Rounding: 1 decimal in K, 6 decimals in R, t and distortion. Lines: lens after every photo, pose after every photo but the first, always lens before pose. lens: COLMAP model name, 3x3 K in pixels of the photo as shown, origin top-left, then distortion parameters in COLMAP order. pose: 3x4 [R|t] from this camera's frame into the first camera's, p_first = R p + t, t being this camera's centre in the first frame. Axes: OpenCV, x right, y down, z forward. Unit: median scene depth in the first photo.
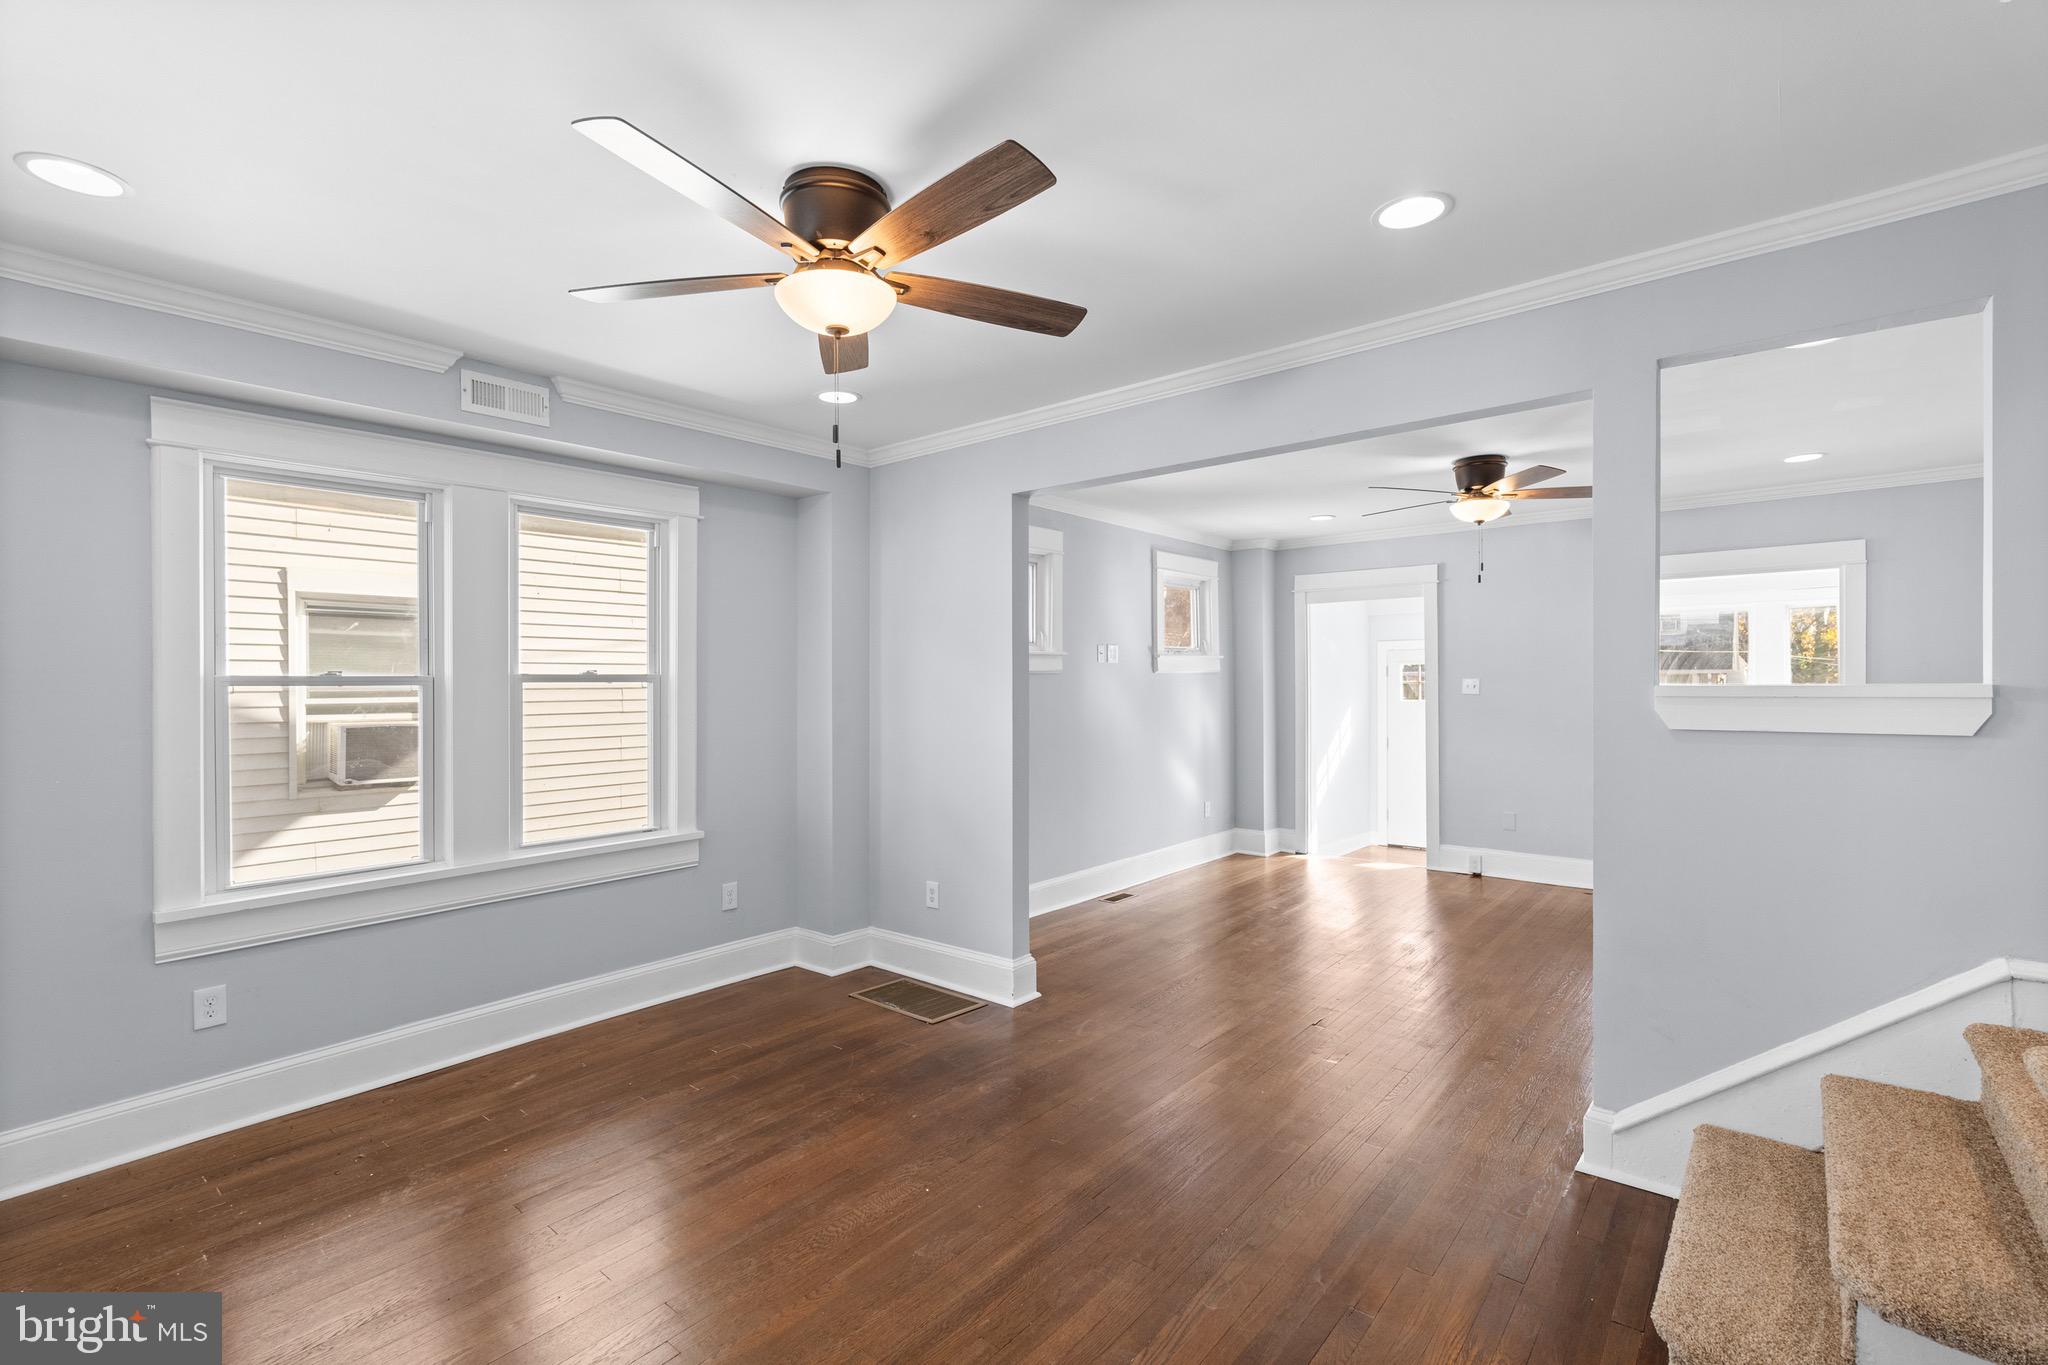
lens RADIAL K [[940.8, 0, 1010.5], [0, 940.8, 689.5], [0, 0, 1]] dist [-0.002436, -0.000080]
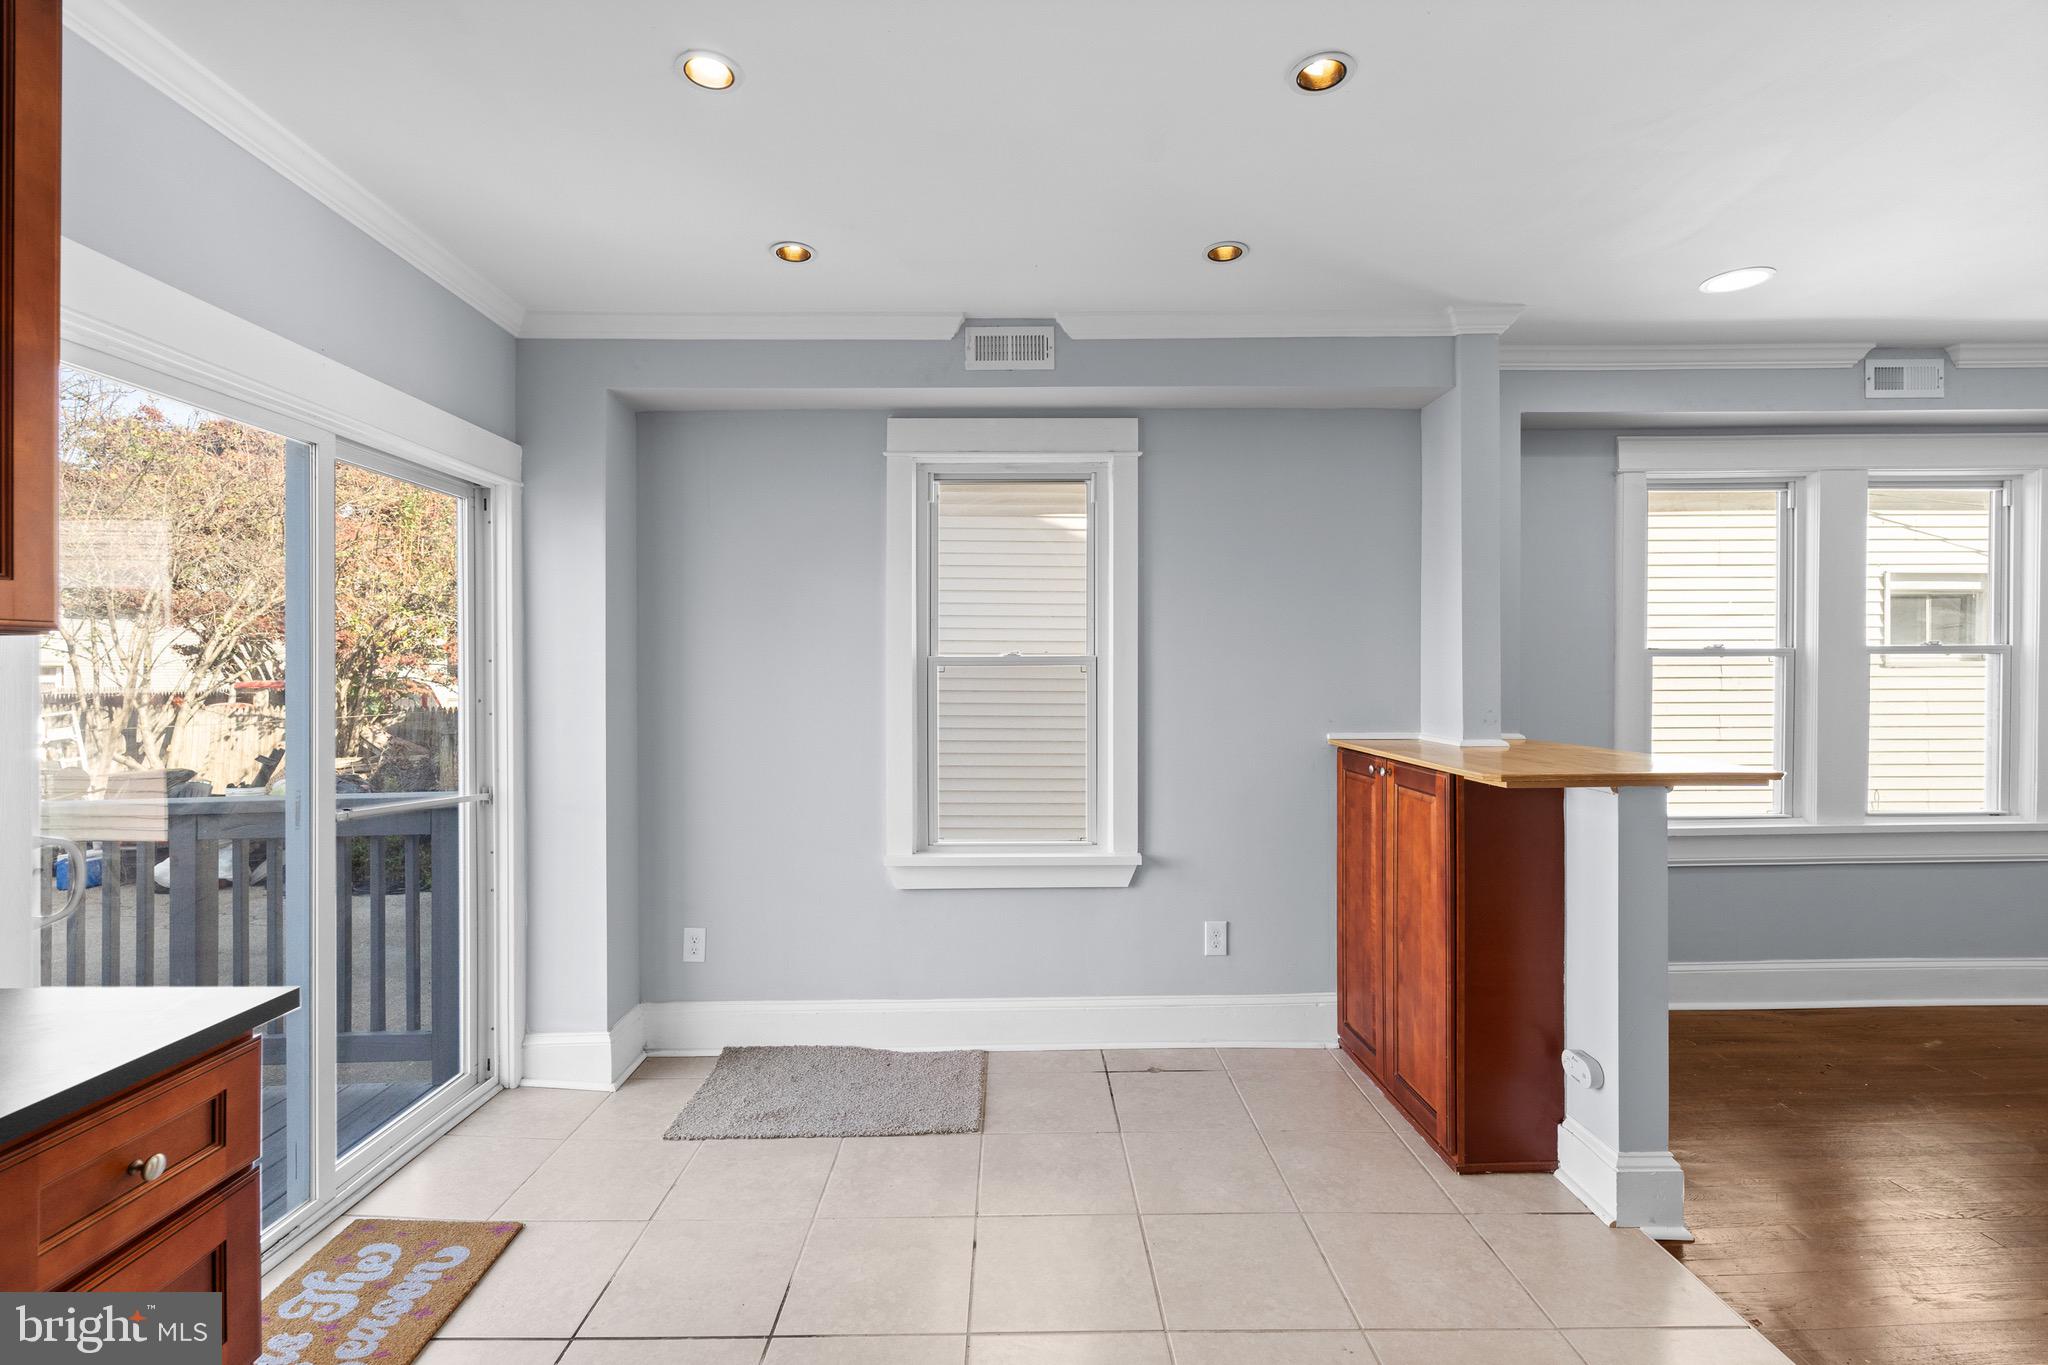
lens RADIAL K [[940.8, 0, 1018.5], [0, 940.8, 670.5], [0, 0, 1]] dist [-0.002436, -0.000080]
pose [[0.638559, 0.007062, -0.769541, -0.348799], [-0.005972, 0.999973, 0.004221, 0.012304], [0.769550, 0.001900, 0.638584, -0.391321]]
